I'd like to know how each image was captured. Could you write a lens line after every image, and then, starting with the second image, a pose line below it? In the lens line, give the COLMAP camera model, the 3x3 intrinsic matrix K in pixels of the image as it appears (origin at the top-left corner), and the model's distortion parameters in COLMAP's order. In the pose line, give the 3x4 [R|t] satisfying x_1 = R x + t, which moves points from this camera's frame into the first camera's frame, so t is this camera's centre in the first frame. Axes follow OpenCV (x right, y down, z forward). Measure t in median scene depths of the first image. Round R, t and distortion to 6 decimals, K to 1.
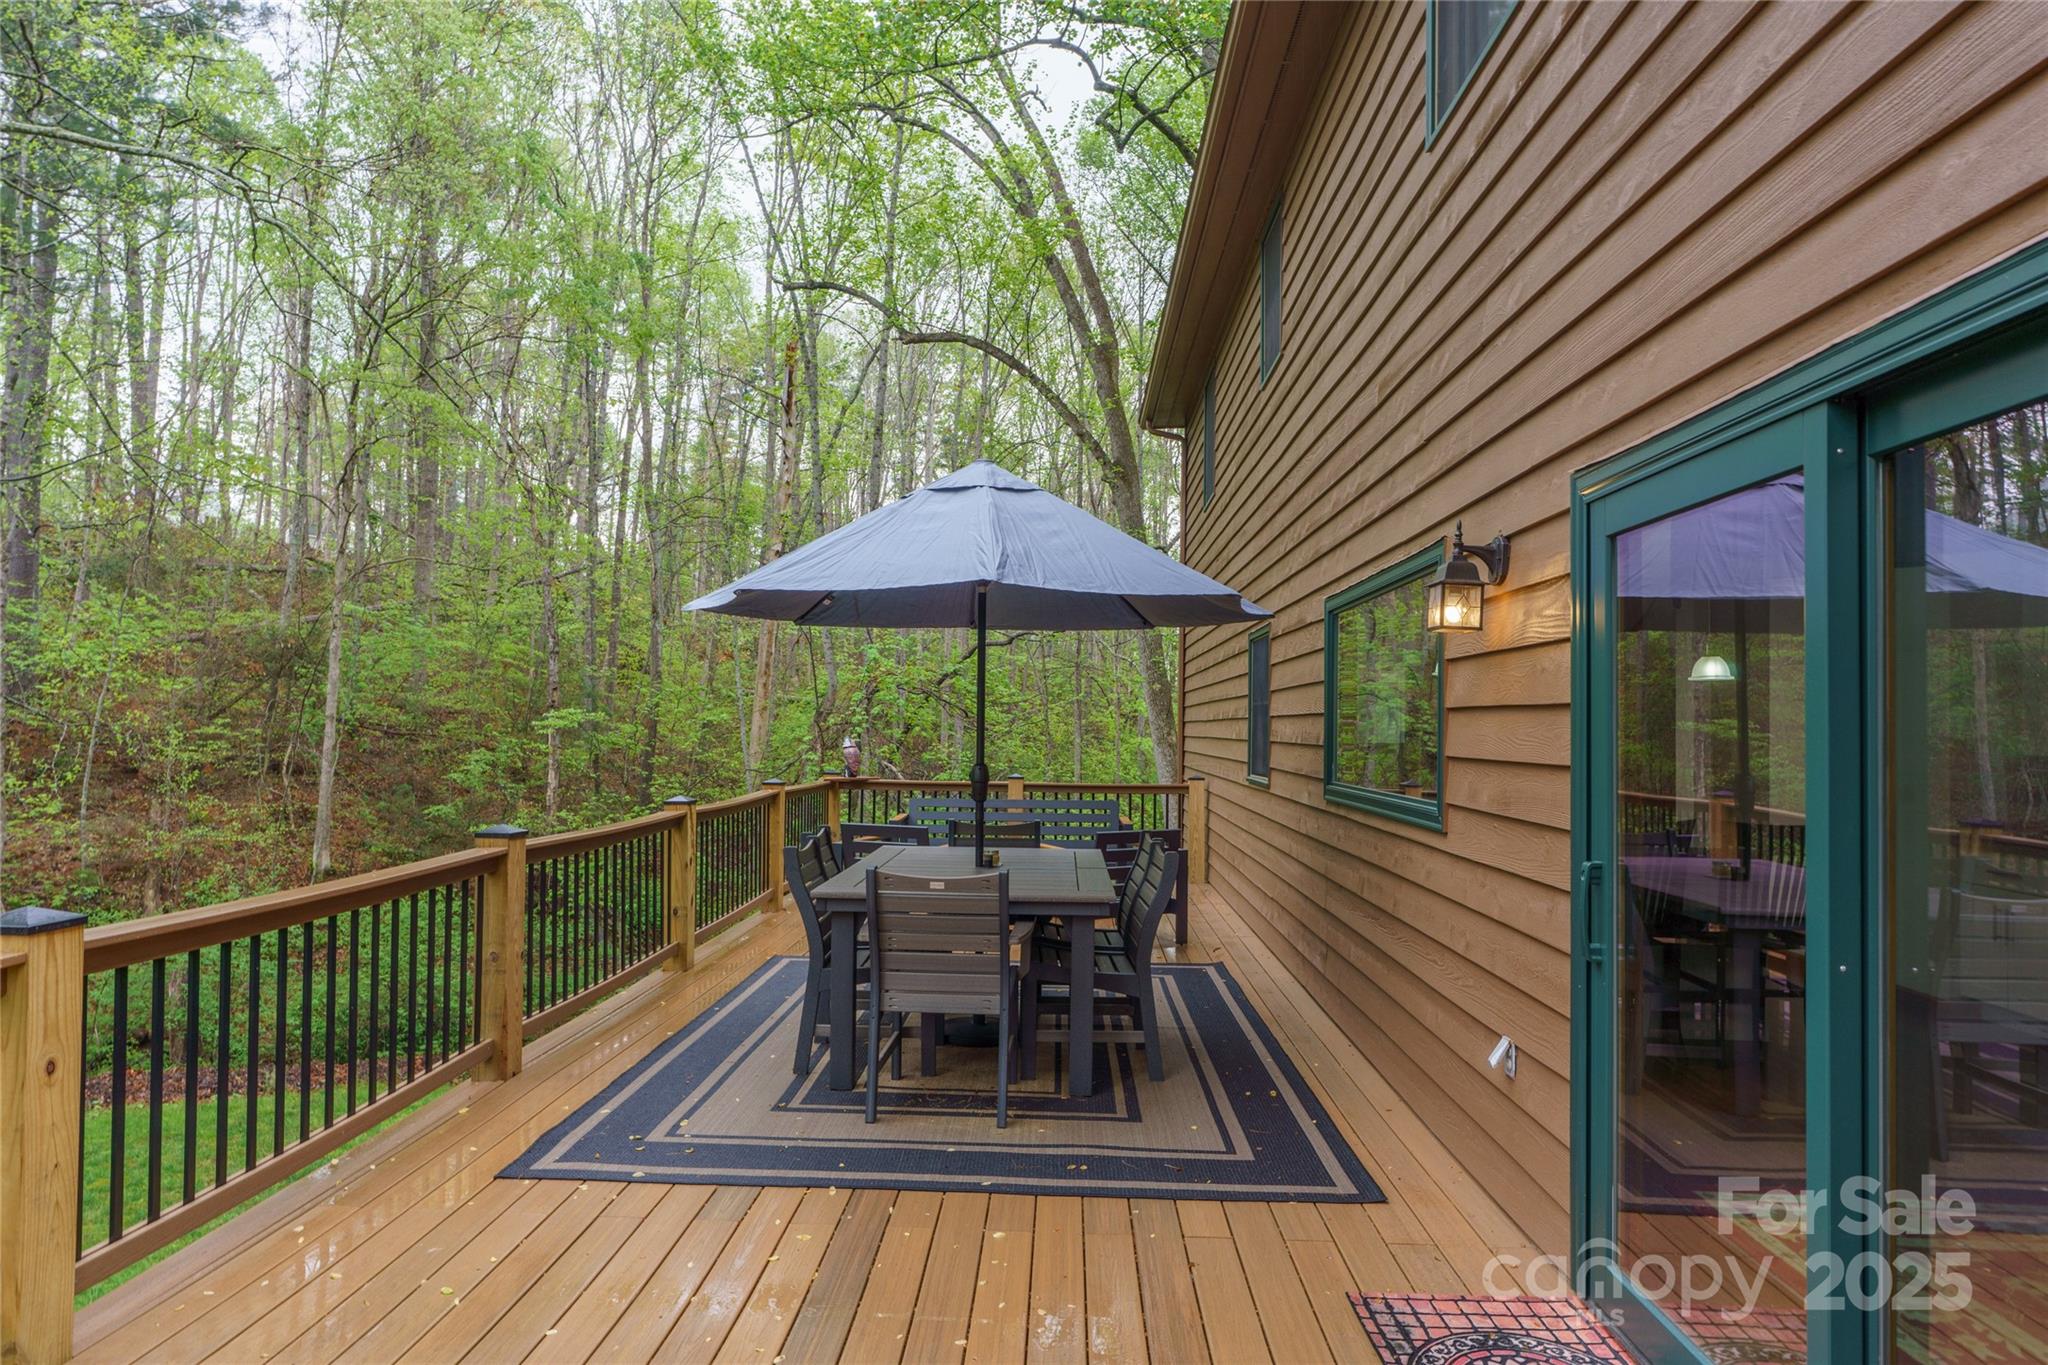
lens RADIAL K [[1191.6, 0, 1025.8], [0, 1191.6, 696.0], [0, 0, 1]] dist [-0.000418, 0.000642]
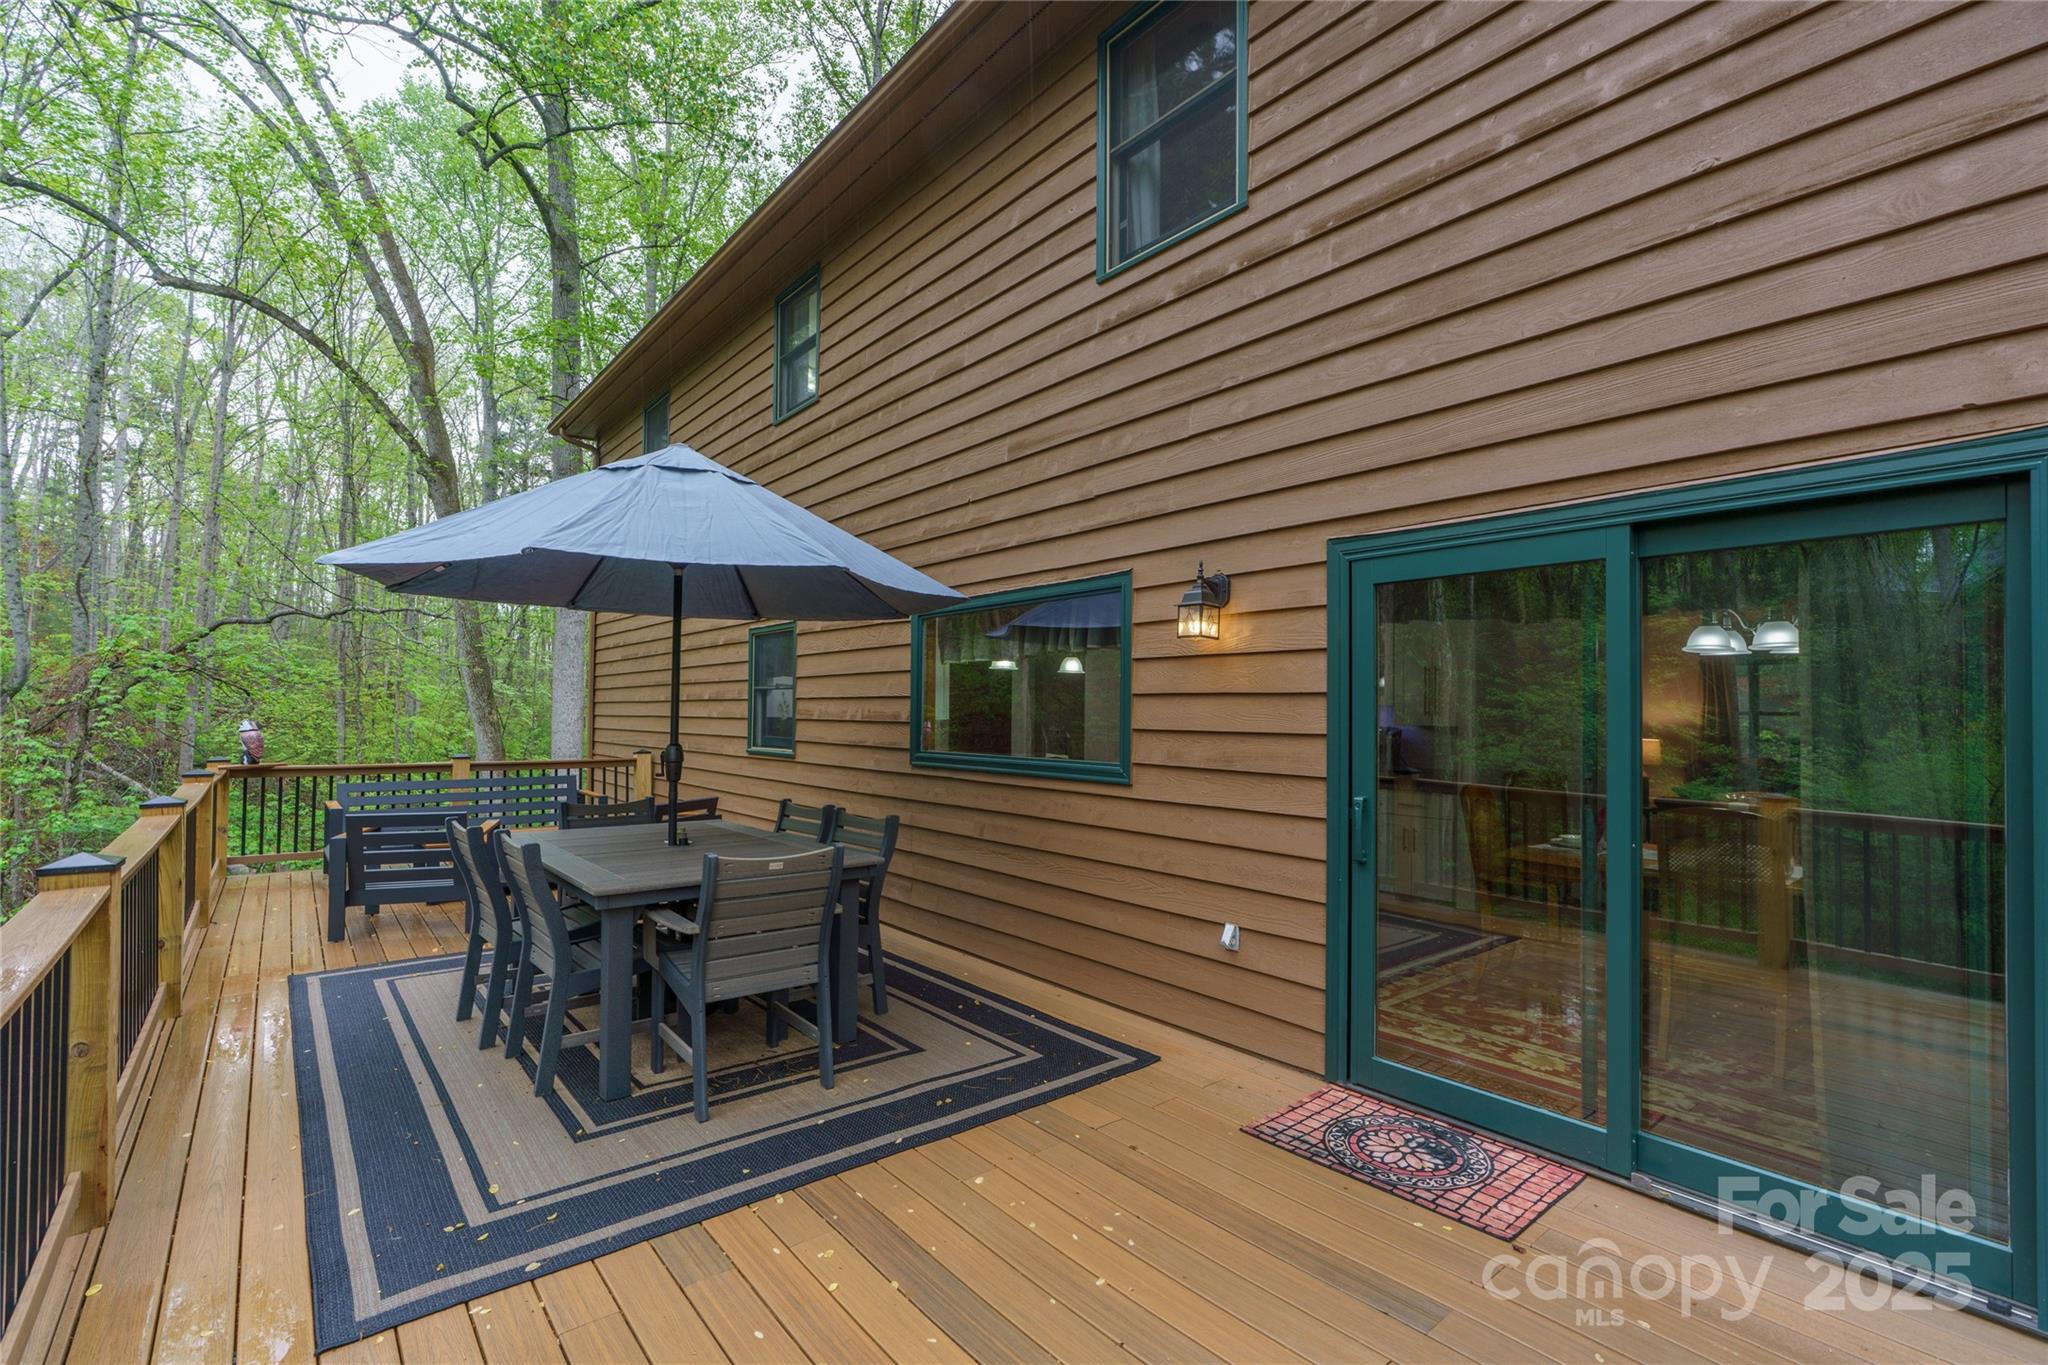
lens RADIAL K [[915.0, 0, 1024.0], [0, 915.0, 682.5], [0, 0, 1]] dist [-0.017677, 0.013390]
pose [[0.745947, 0.016920, 0.665791, -0.391787], [-0.016830, 0.999837, -0.006553, 0.005641], [-0.665793, -0.006317, 0.746110, 0.258973]]
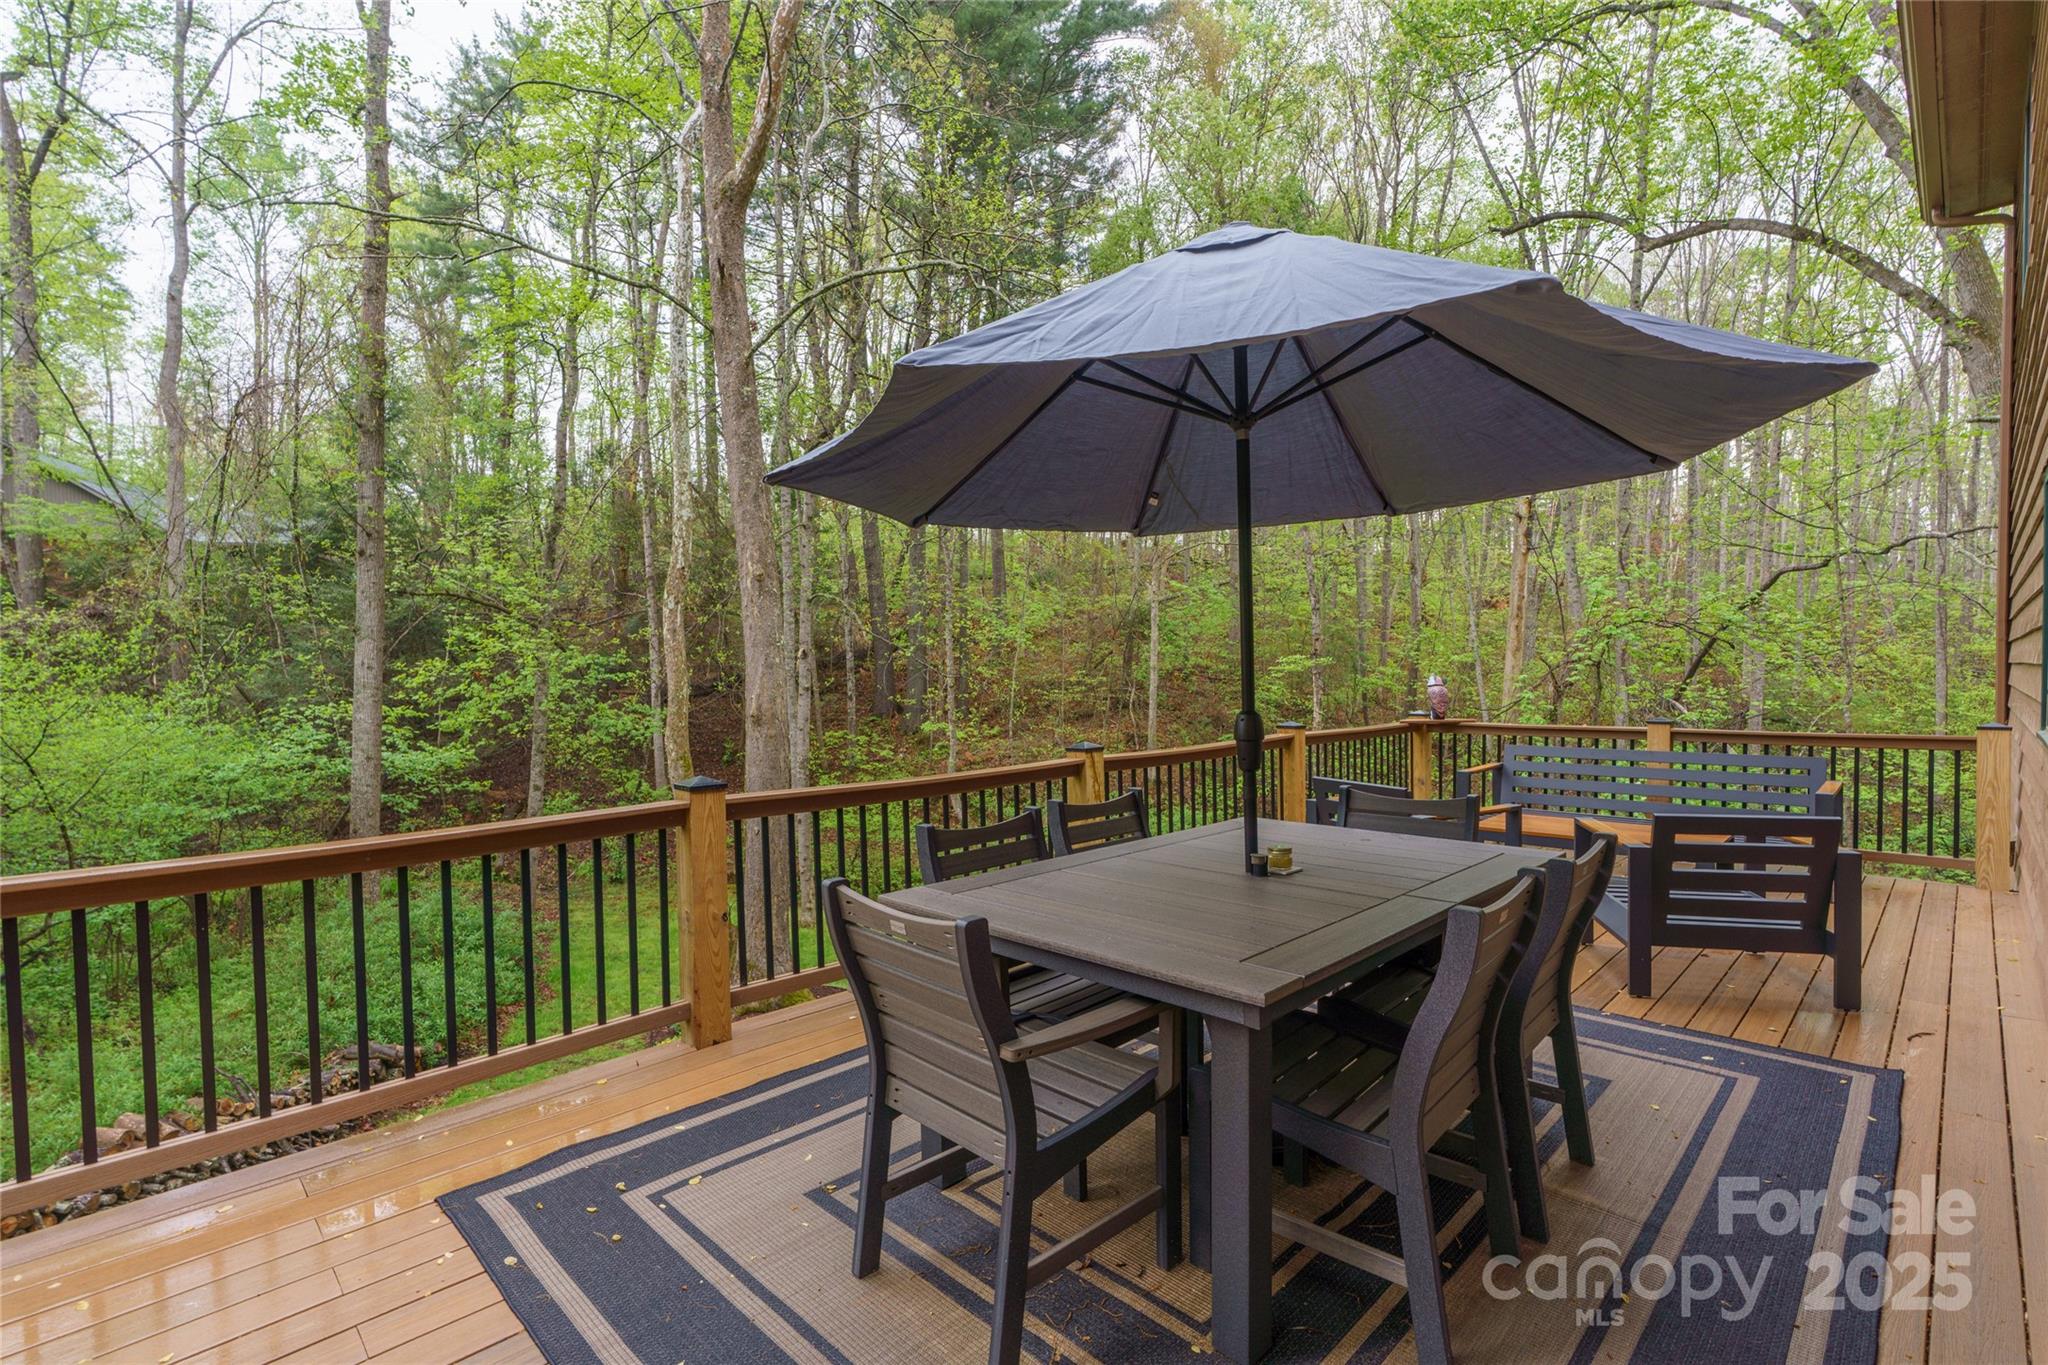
lens RADIAL K [[950.5, 0, 1035.3], [0, 950.5, 685.2], [0, 0, 1]] dist [0.010010, -0.000092]
pose [[0.735525, -0.012013, -0.677391, 0.265830], [0.040004, 0.998868, 0.025723, 0.028037], [0.676315, -0.046018, 0.735174, 0.635416]]
